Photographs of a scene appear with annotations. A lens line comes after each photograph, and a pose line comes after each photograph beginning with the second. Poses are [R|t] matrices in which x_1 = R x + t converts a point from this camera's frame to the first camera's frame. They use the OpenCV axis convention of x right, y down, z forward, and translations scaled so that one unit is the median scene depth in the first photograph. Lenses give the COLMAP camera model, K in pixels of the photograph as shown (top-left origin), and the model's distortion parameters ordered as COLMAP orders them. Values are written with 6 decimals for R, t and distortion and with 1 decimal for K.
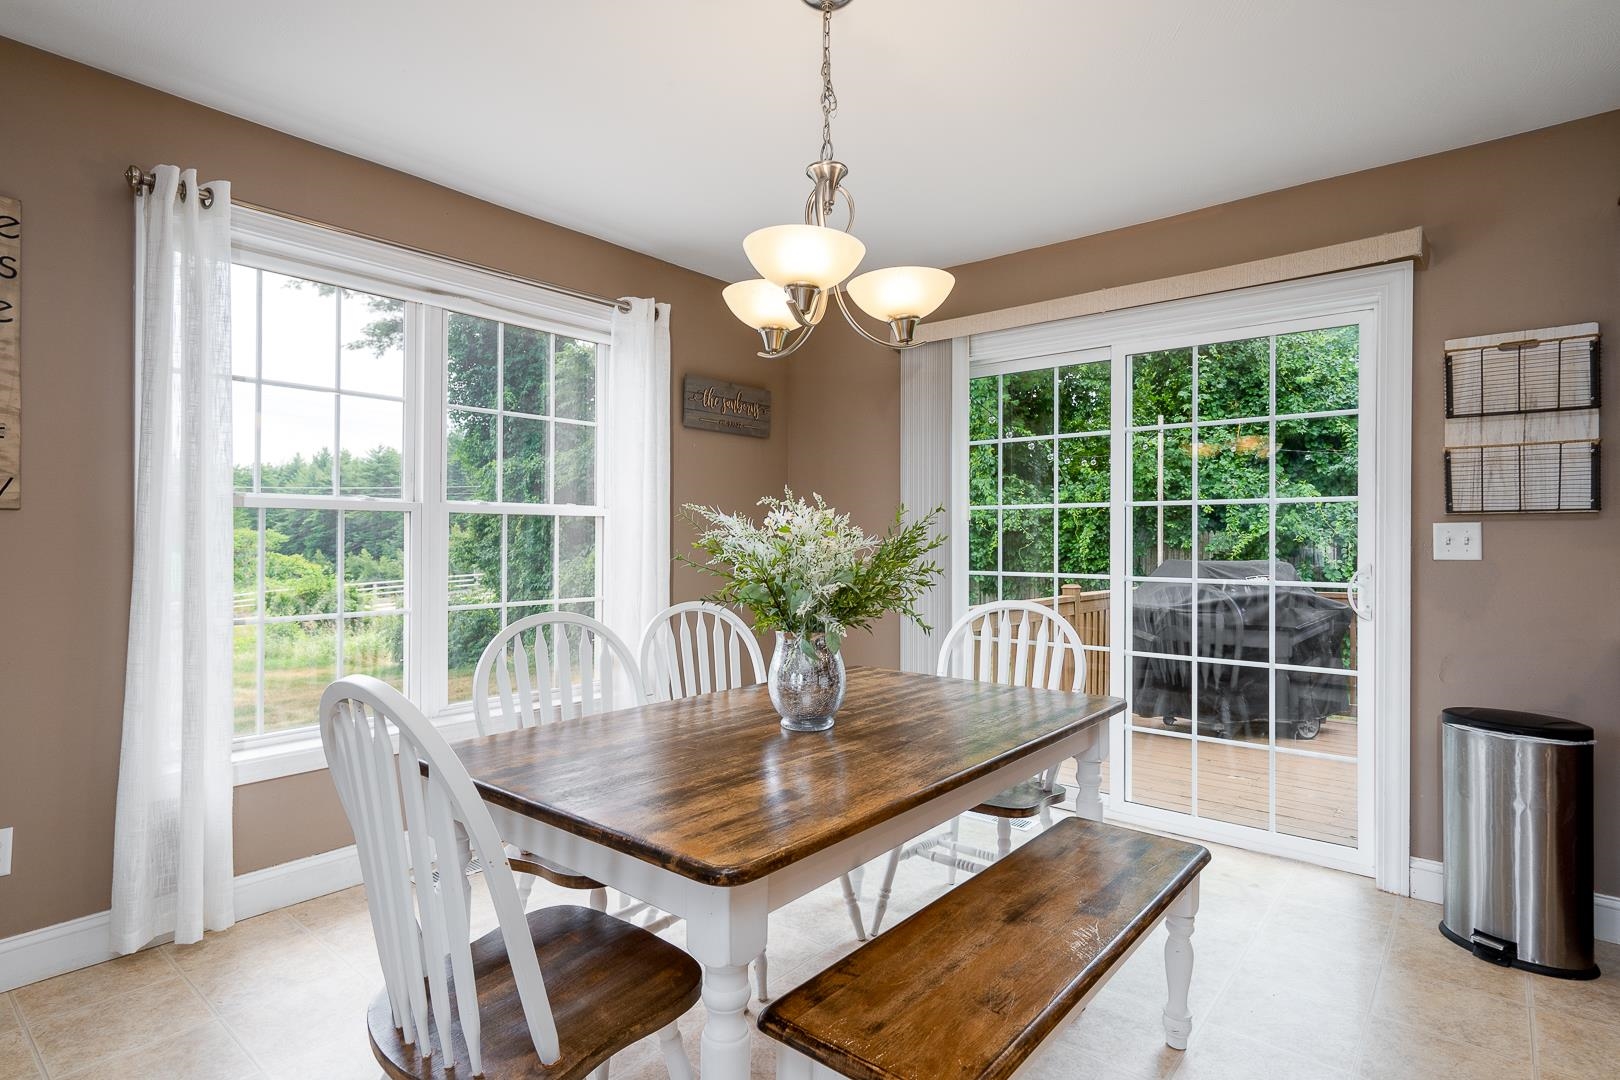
lens RADIAL K [[829.5, 0, 813.5], [0, 829.5, 543.9], [0, 0, 1]] dist [0.001405, -0.000326]
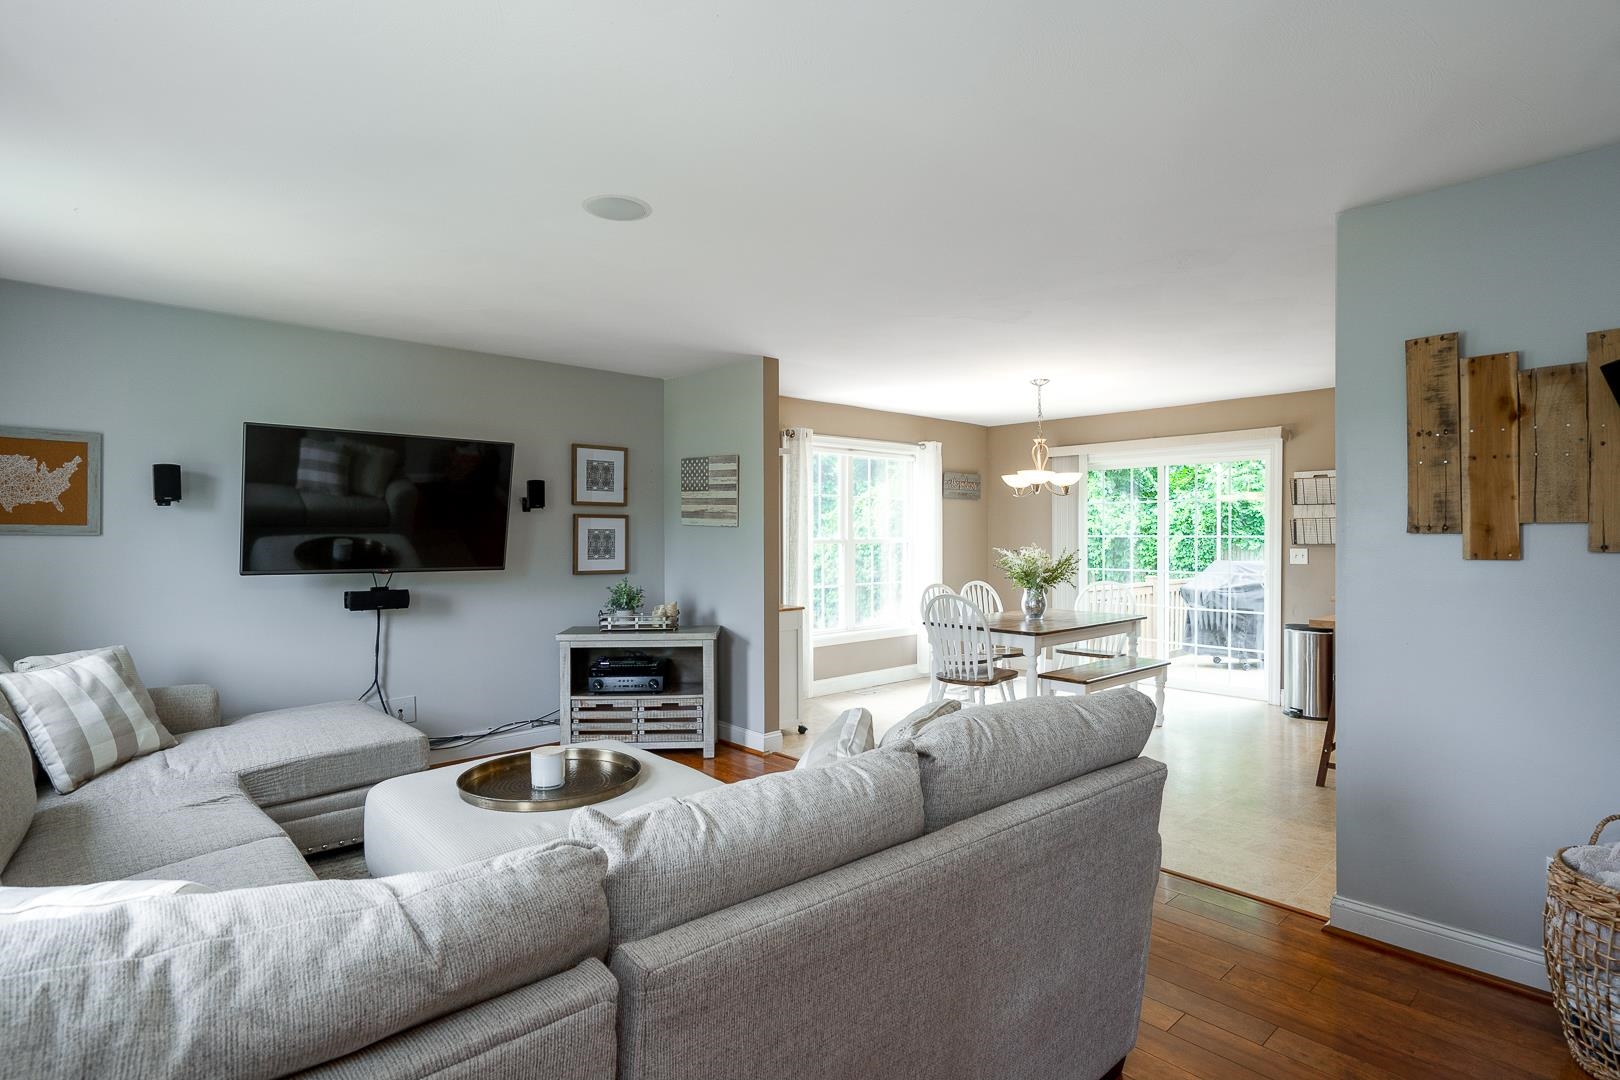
lens RADIAL K [[829.5, 0, 805.3], [0, 829.5, 538.1], [0, 0, 1]] dist [0.001405, -0.000326]
pose [[0.990077, -0.005708, -0.140409, -0.309117], [0.005899, 0.999982, 0.000945, -0.067835], [0.140401, -0.001764, 0.990093, -1.614086]]
